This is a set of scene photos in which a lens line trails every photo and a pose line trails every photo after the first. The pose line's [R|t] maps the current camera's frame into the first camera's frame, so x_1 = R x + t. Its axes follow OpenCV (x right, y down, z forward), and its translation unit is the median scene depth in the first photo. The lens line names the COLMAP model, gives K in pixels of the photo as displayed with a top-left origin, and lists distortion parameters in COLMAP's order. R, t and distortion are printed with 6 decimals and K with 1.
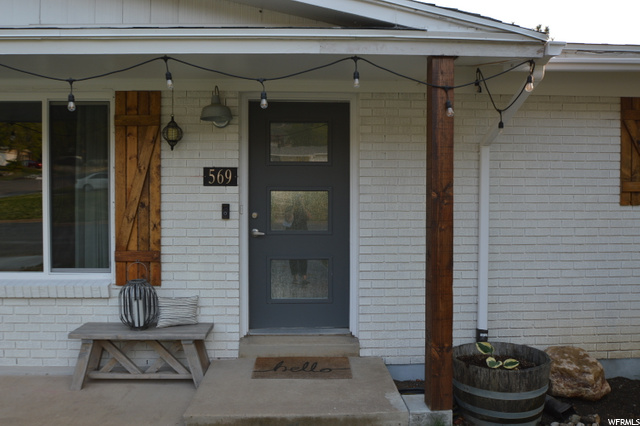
lens RADIAL K [[489.9, 0, 320.0], [0, 489.9, 213.0], [0, 0, 1]] dist [-0.049299, 0.012023]
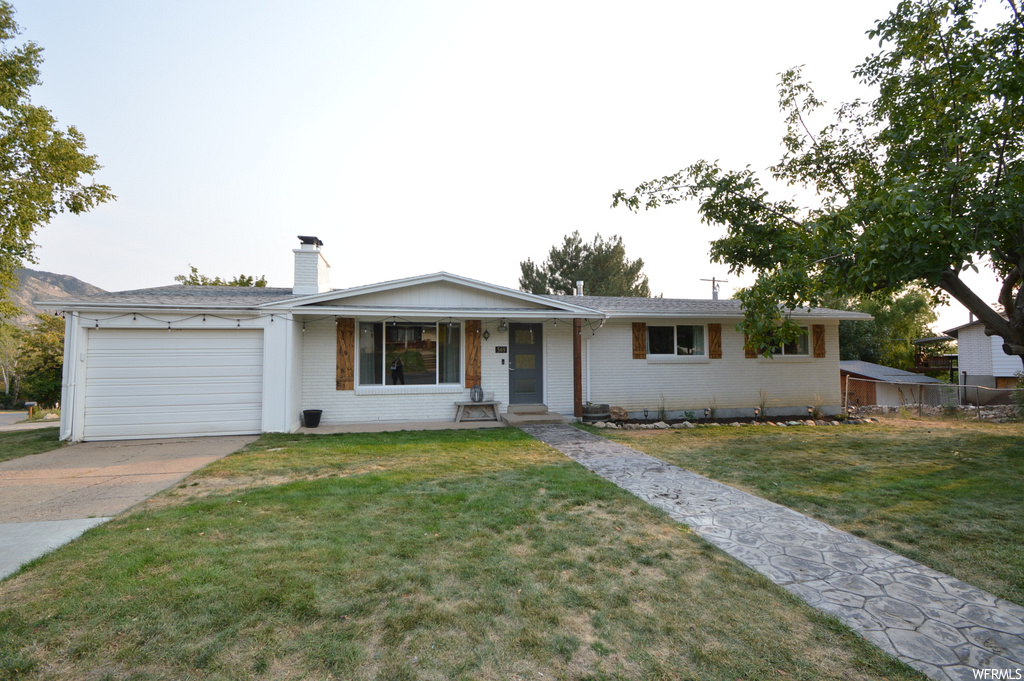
lens RADIAL K [[454.0, 0, 506.2], [0, 454.0, 340.8], [0, 0, 1]] dist [0.013976, -0.017175]
pose [[0.985157, 0.001778, 0.171645, -0.639227], [0.008255, 0.998299, -0.057718, 0.028351], [-0.171455, 0.058278, 0.983467, -1.664649]]
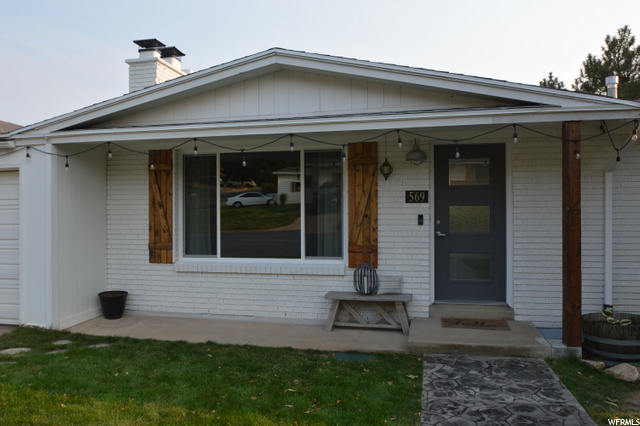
lens RADIAL K [[489.9, 0, 320.0], [0, 489.9, 213.0], [0, 0, 1]] dist [-0.049299, 0.012023]
pose [[0.966260, -0.006064, -0.257498, -0.103768], [0.001051, 0.999807, -0.019601, 0.005346], [0.257567, 0.018669, 0.966080, -0.542601]]
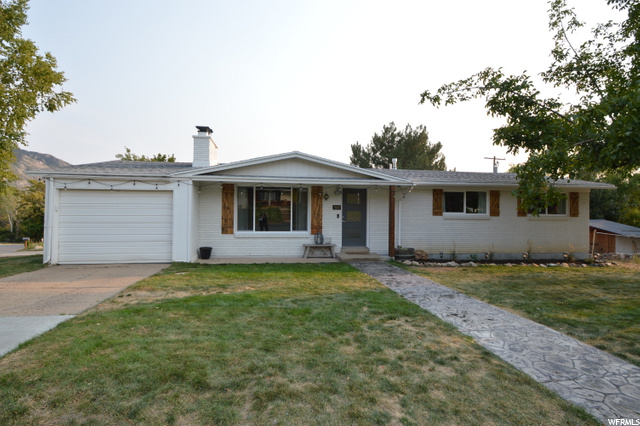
lens RADIAL K [[322.5, 0, 315.7], [0, 322.5, 212.3], [0, 0, 1]] dist [0.000058, -0.015885]
pose [[0.995125, 0.010719, 0.098040, -0.640858], [-0.008467, 0.999691, -0.023357, 0.030340], [-0.098260, 0.022413, 0.994908, -1.648225]]
